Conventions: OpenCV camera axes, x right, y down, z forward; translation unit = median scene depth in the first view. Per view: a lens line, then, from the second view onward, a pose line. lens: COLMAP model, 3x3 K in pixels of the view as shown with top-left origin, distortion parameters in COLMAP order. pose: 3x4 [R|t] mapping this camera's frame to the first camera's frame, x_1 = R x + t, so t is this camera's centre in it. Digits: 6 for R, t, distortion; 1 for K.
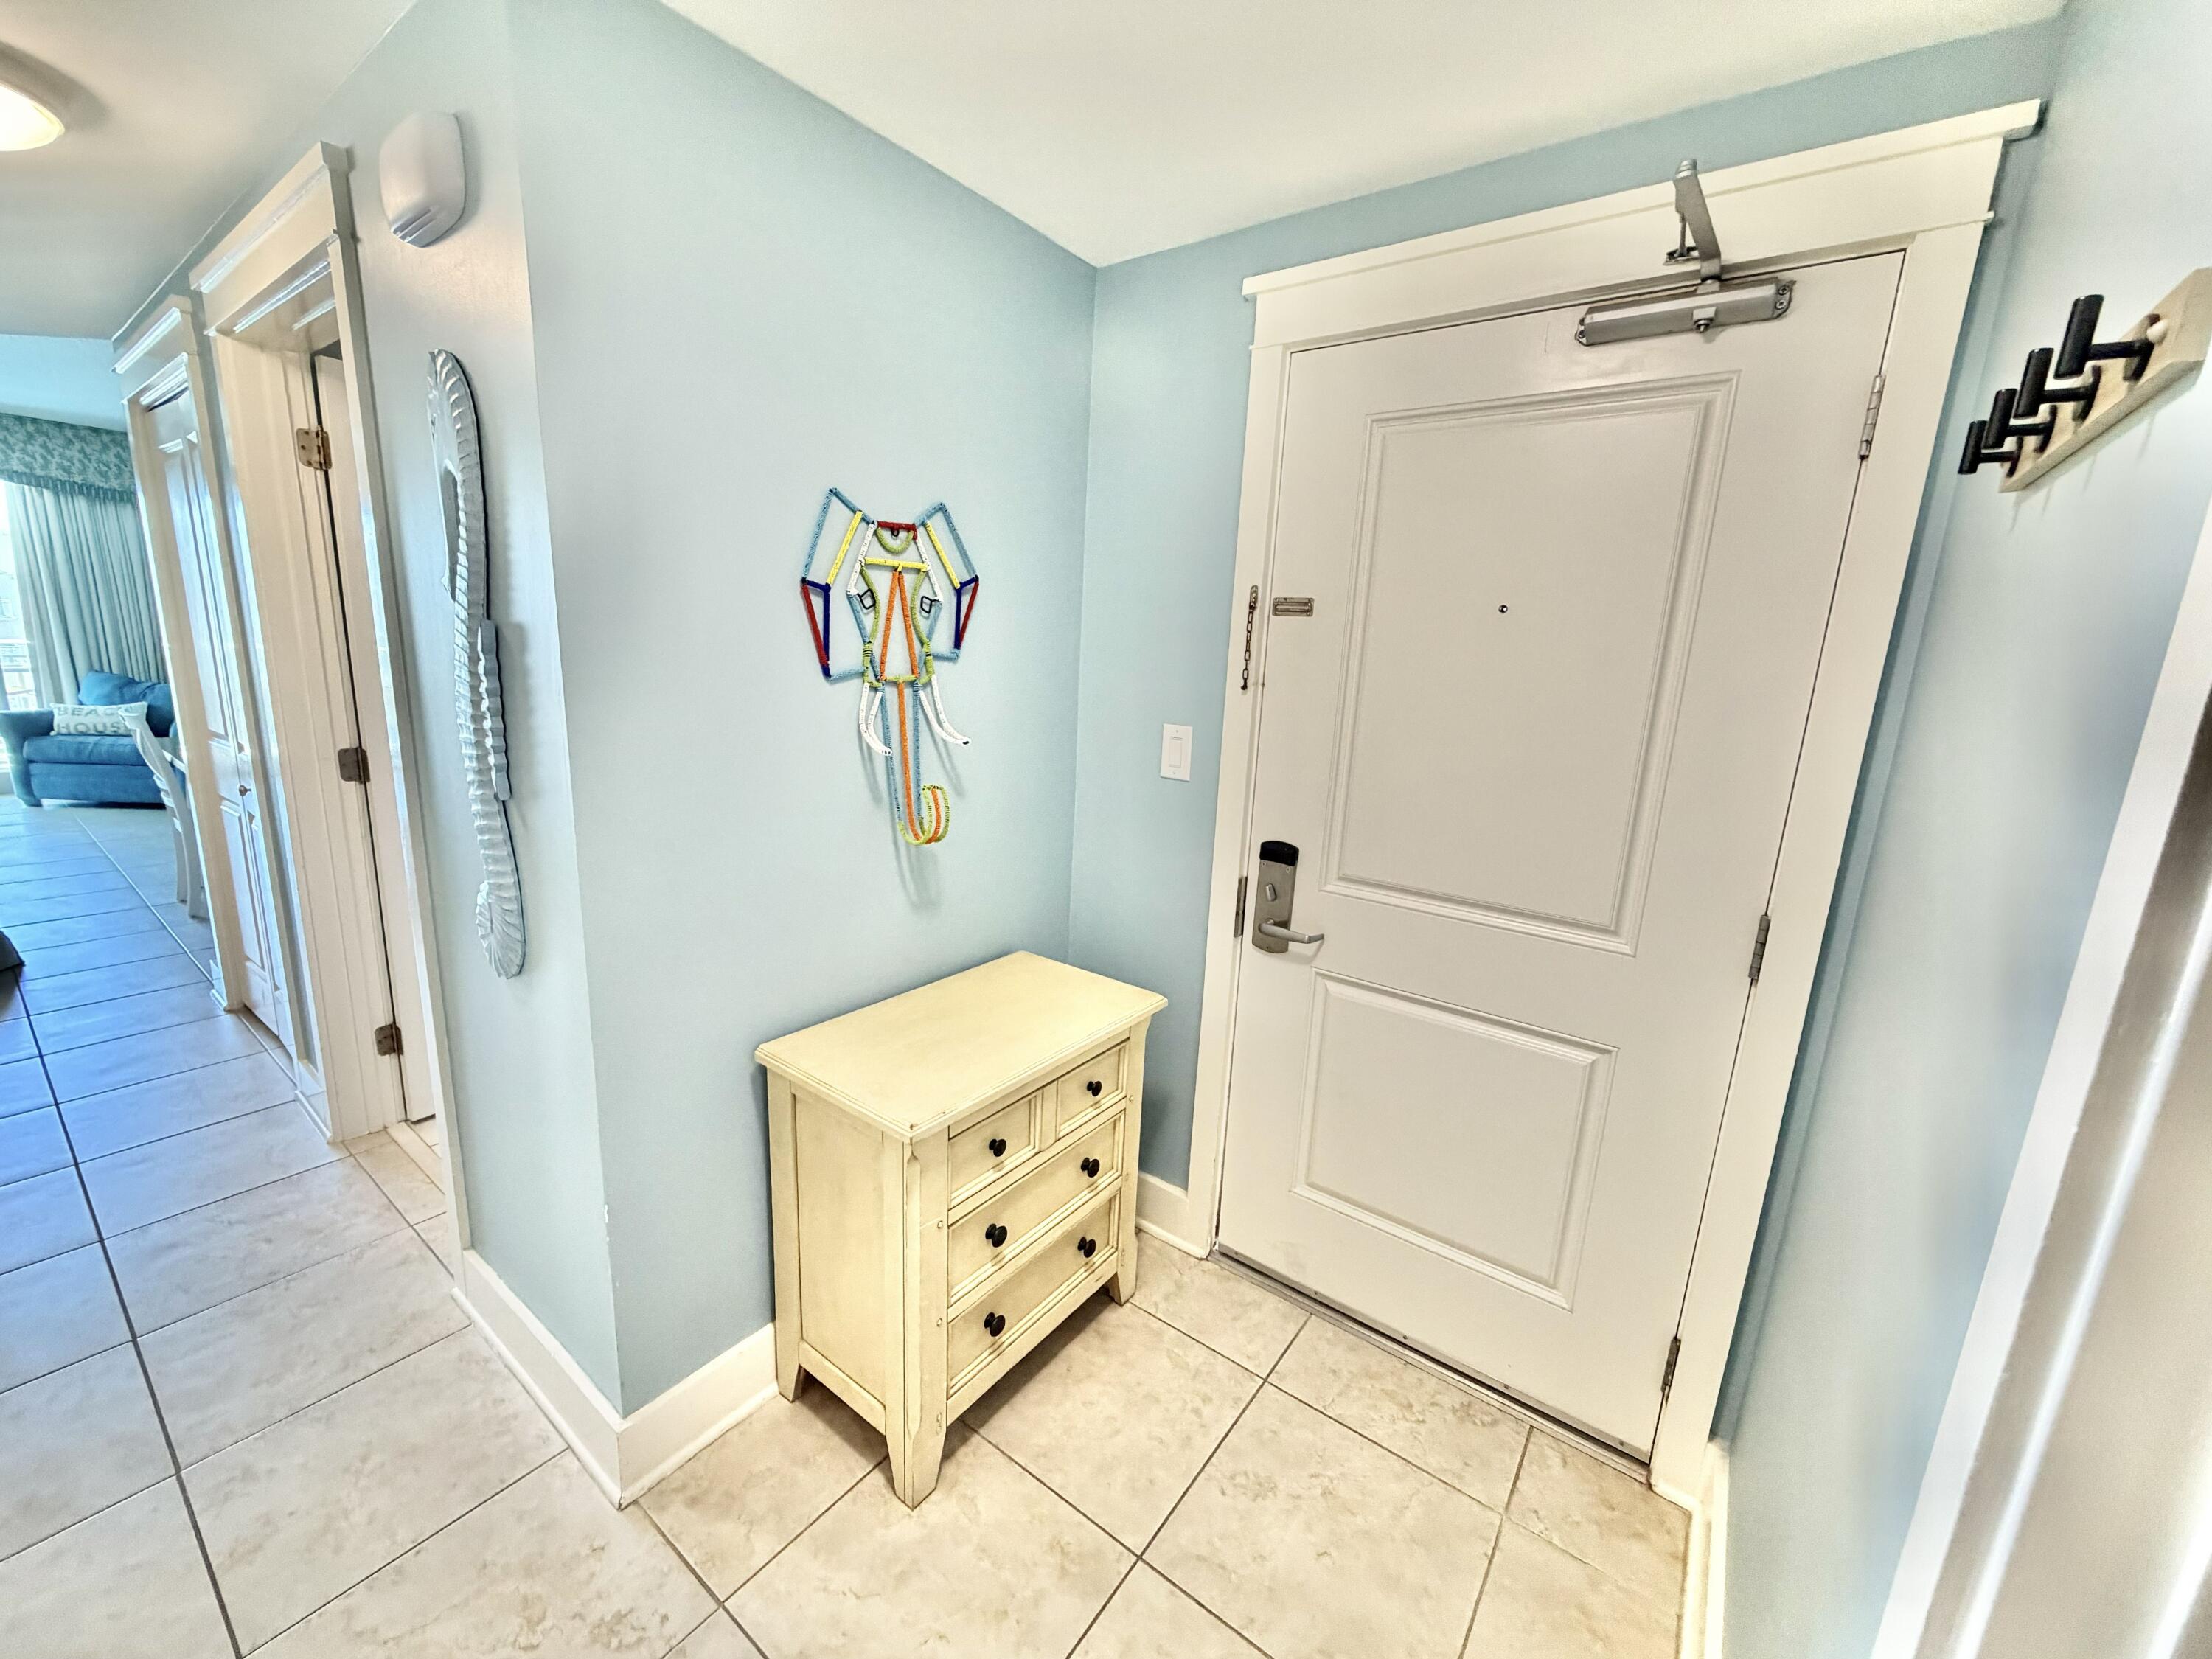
lens RADIAL K [[882.2, 0, 1100.7], [0, 882.2, 833.0], [0, 0, 1]] dist [-0.000301, -0.001224]
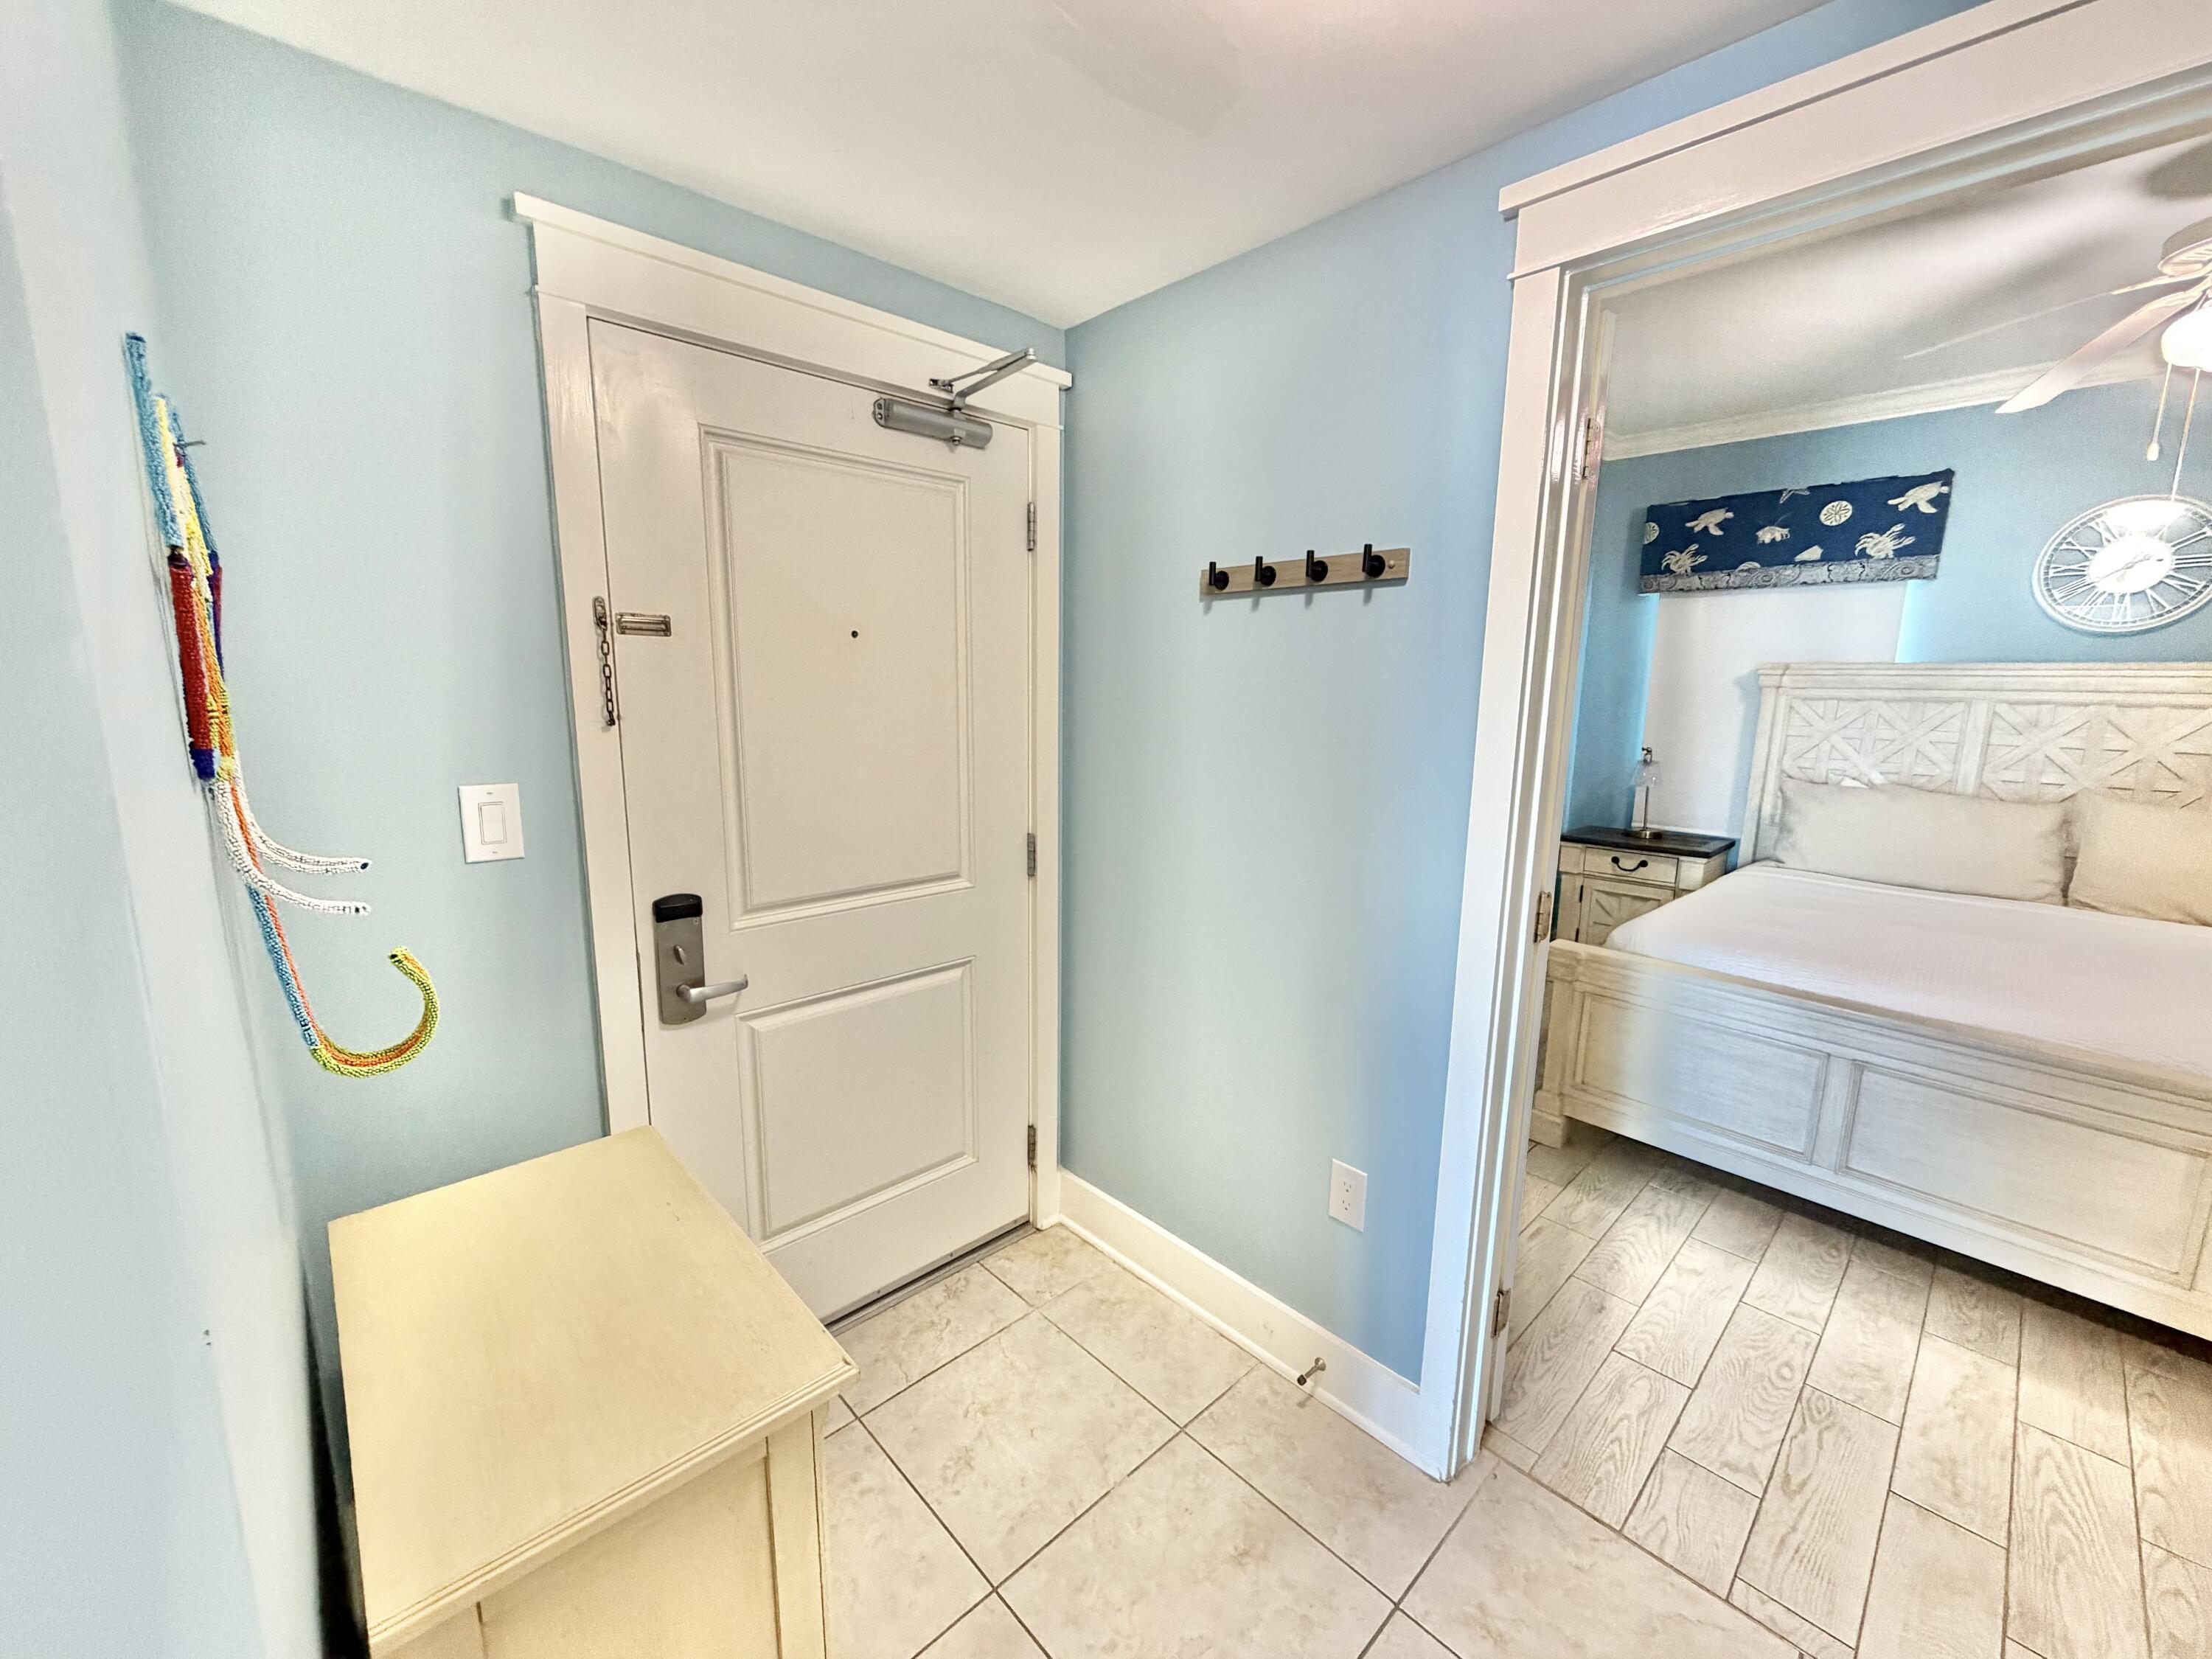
lens RADIAL K [[882.2, 0, 1097.6], [0, 882.2, 831.5], [0, 0, 1]] dist [-0.000301, -0.001224]
pose [[0.170867, -0.206246, 0.963466, -0.544715], [0.201493, 0.964495, 0.170732, -0.114231], [-0.964471, 0.164959, 0.206358, 0.410743]]
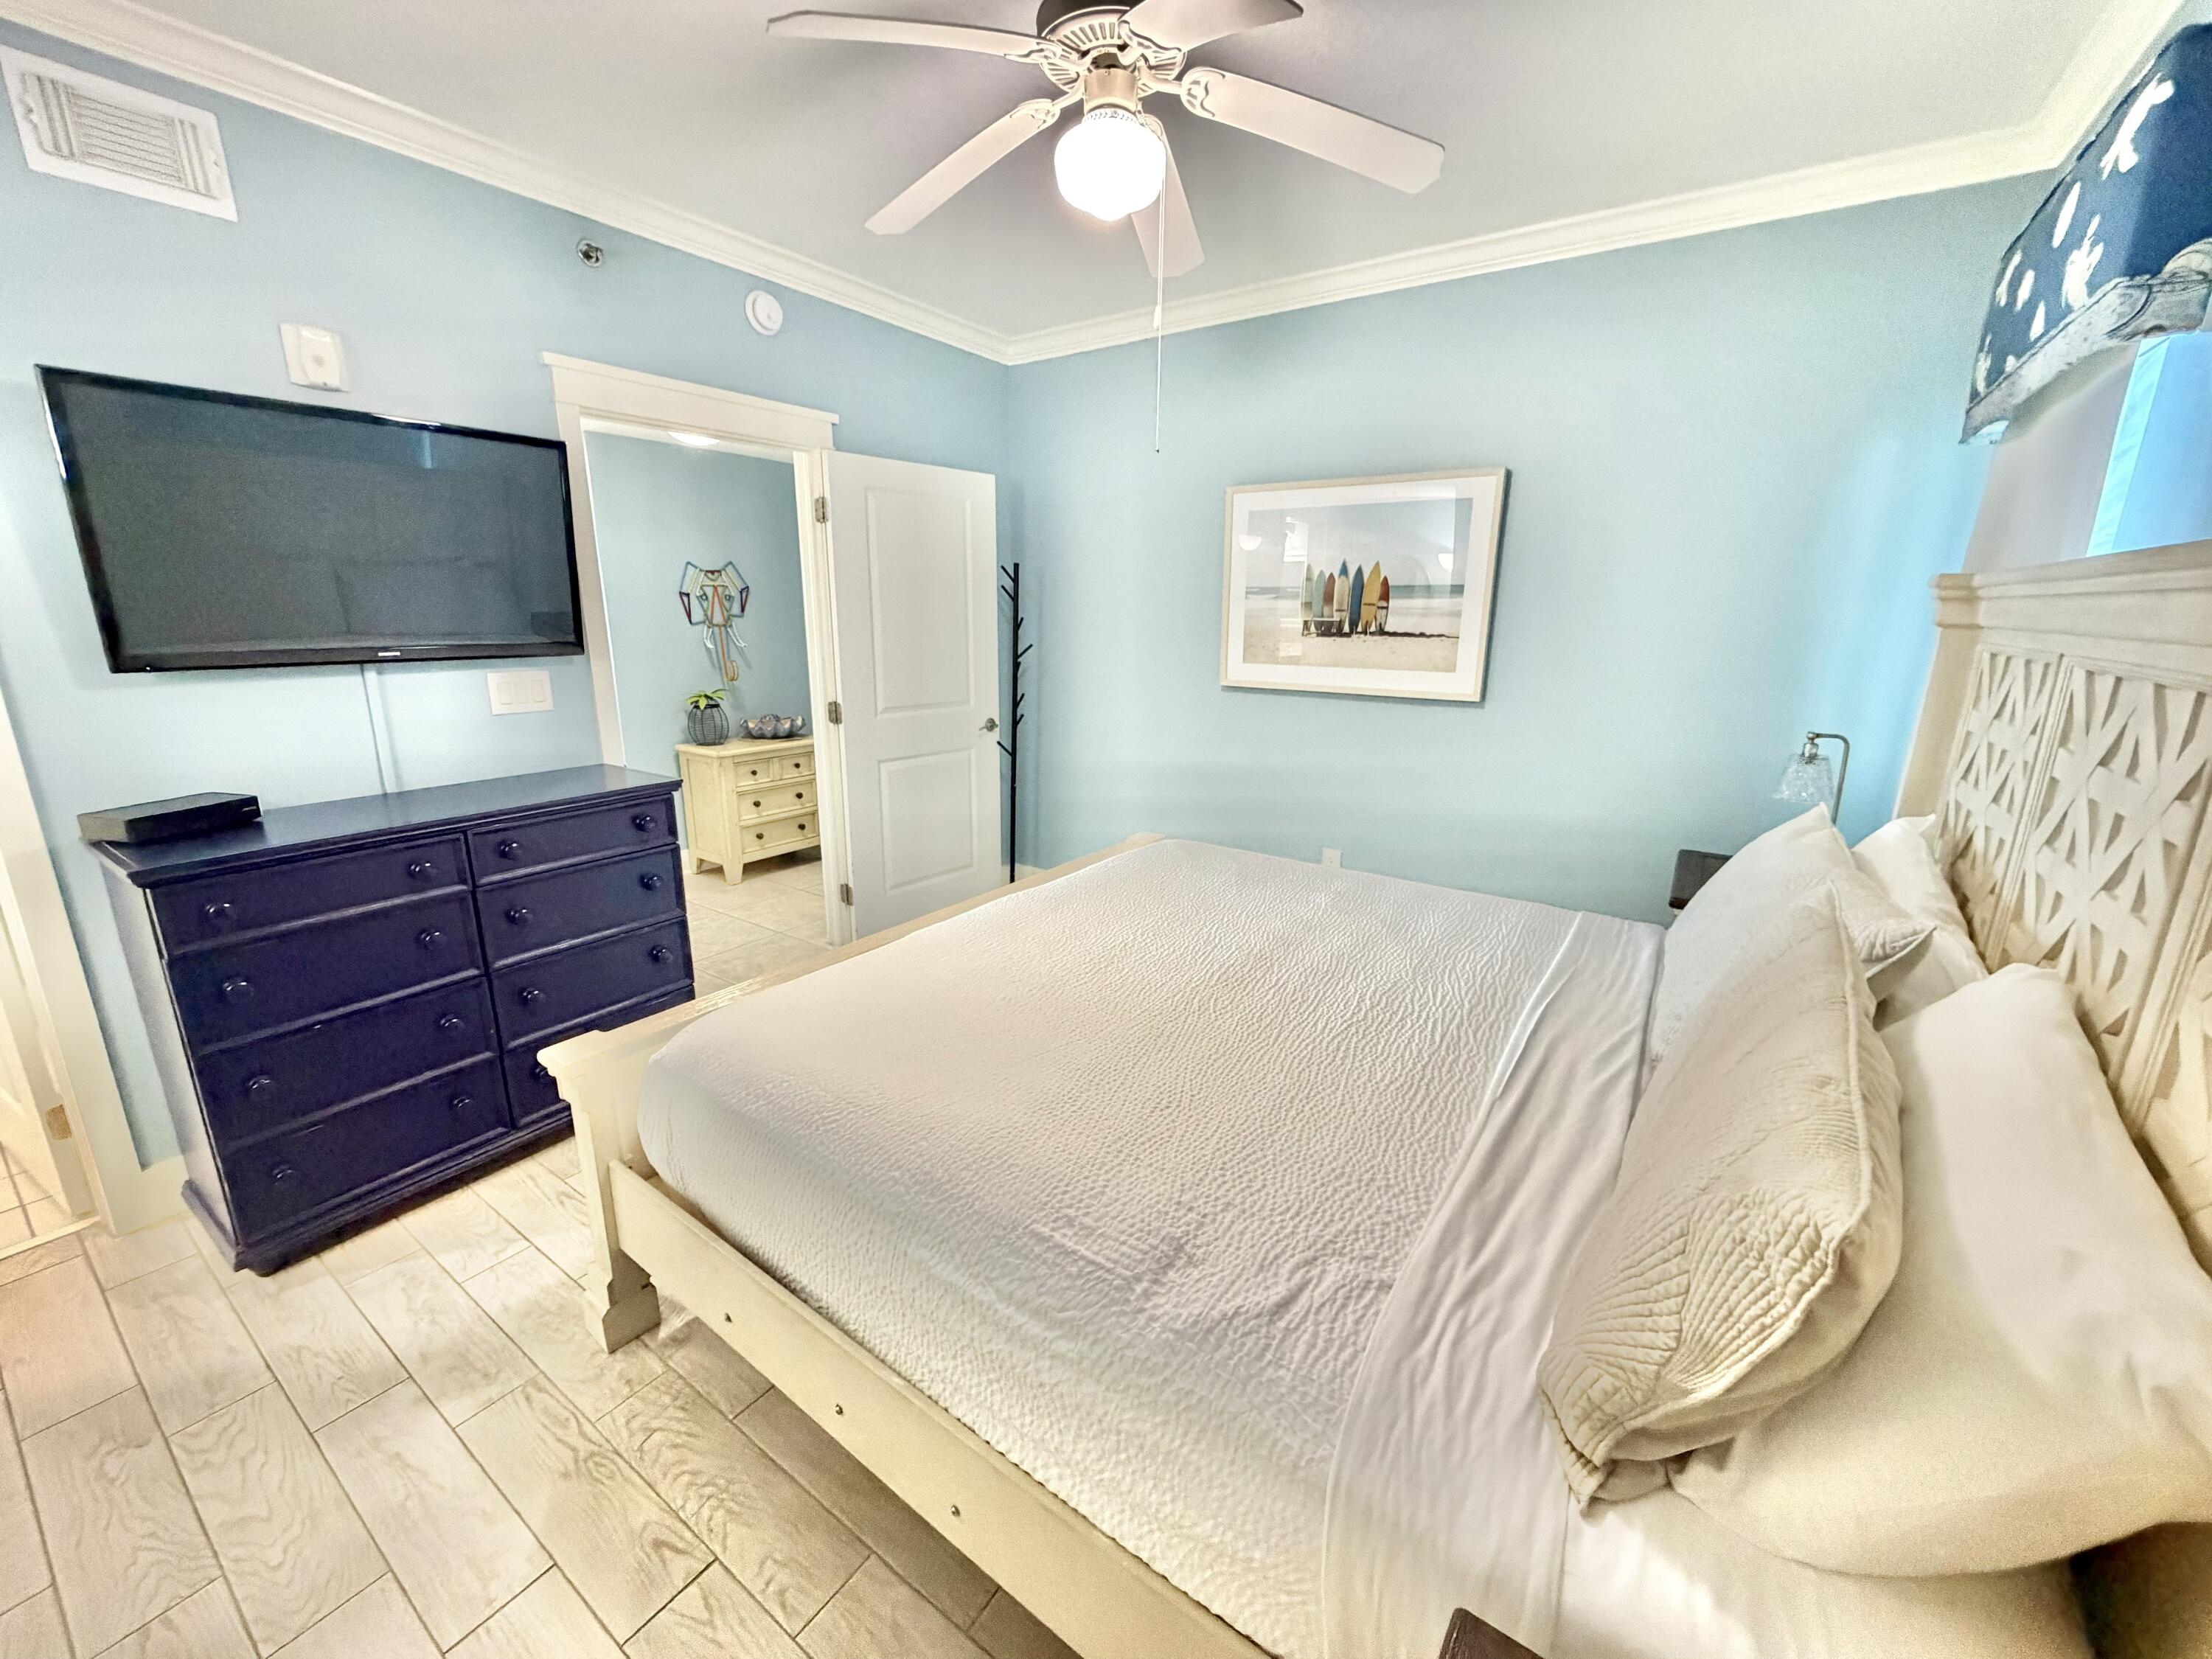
lens RADIAL K [[882.2, 0, 1102.0], [0, 882.2, 832.9], [0, 0, 1]] dist [-0.000301, -0.001224]
pose [[0.998740, -0.044336, 0.023523, 1.048639], [0.043437, 0.998354, 0.037453, 0.515073], [-0.025145, -0.036384, 0.999021, -2.199679]]
